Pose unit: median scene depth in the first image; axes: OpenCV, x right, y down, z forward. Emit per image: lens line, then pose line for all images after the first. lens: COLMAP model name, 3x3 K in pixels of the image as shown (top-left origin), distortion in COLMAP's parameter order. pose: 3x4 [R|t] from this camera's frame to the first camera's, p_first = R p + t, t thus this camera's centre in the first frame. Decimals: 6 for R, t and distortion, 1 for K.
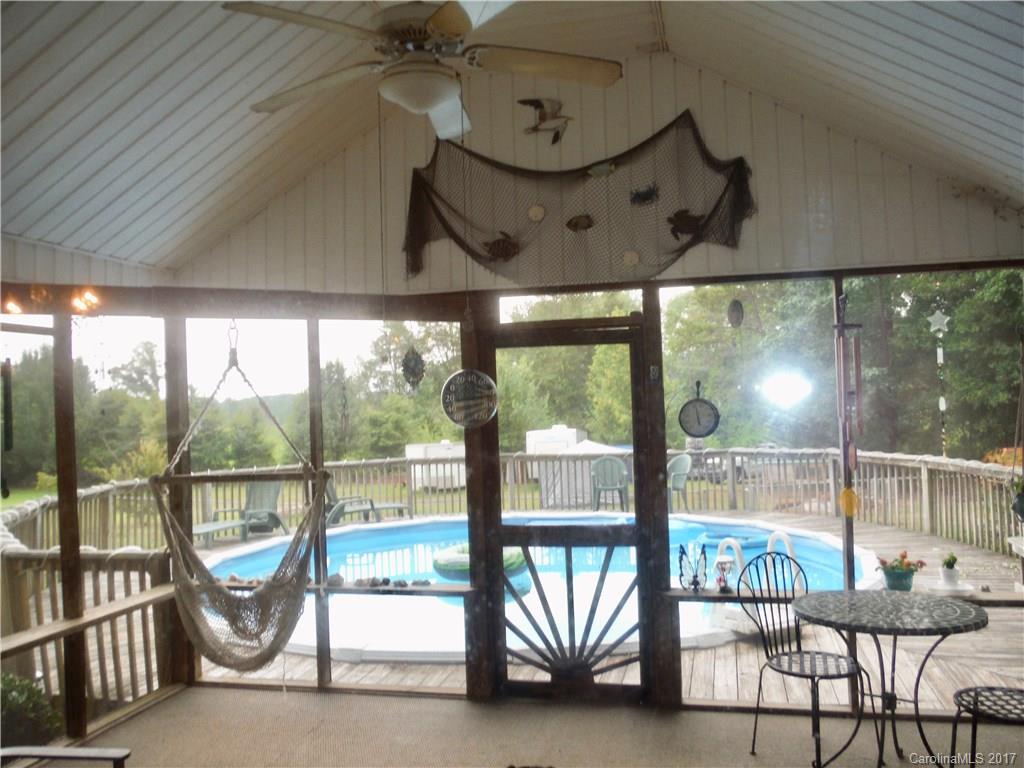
lens RADIAL K [[858.0, 0, 510.5], [0, 858.0, 370.7], [0, 0, 1]] dist [-0.088192, 0.058801]
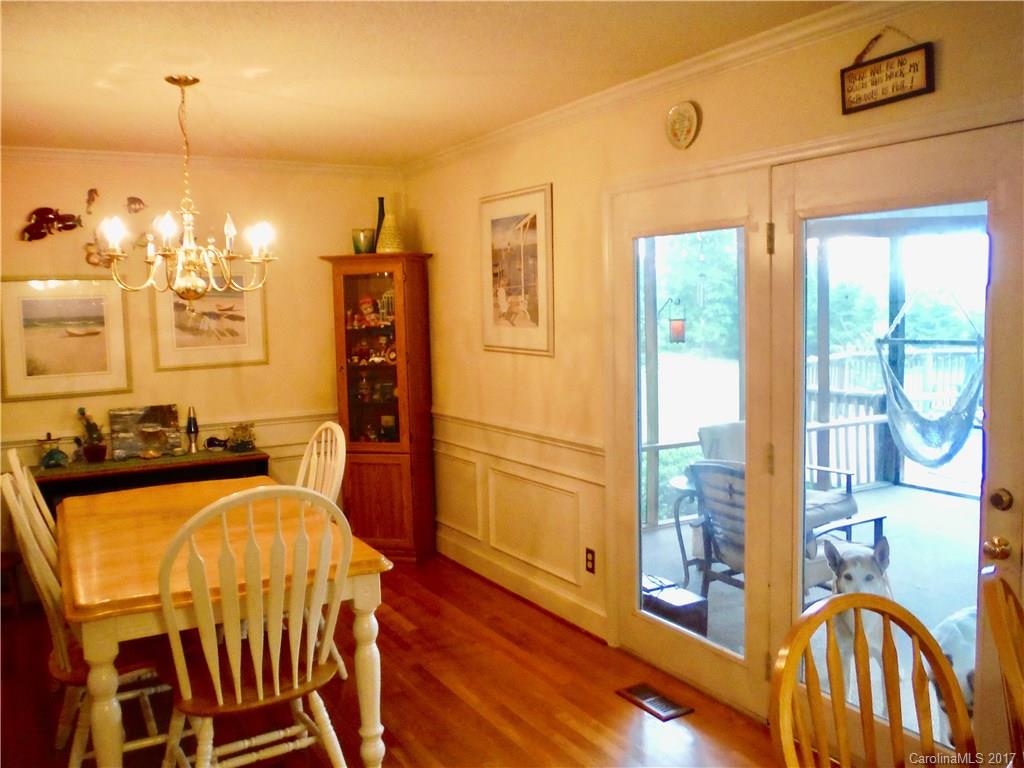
lens RADIAL K [[858.0, 0, 510.5], [0, 858.0, 370.7], [0, 0, 1]] dist [-0.088192, 0.058801]
pose [[0.682998, 0.075336, -0.726524, 0.210528], [0.024353, 0.991765, 0.125733, -0.022901], [0.730014, -0.103568, 0.675539, -0.456945]]
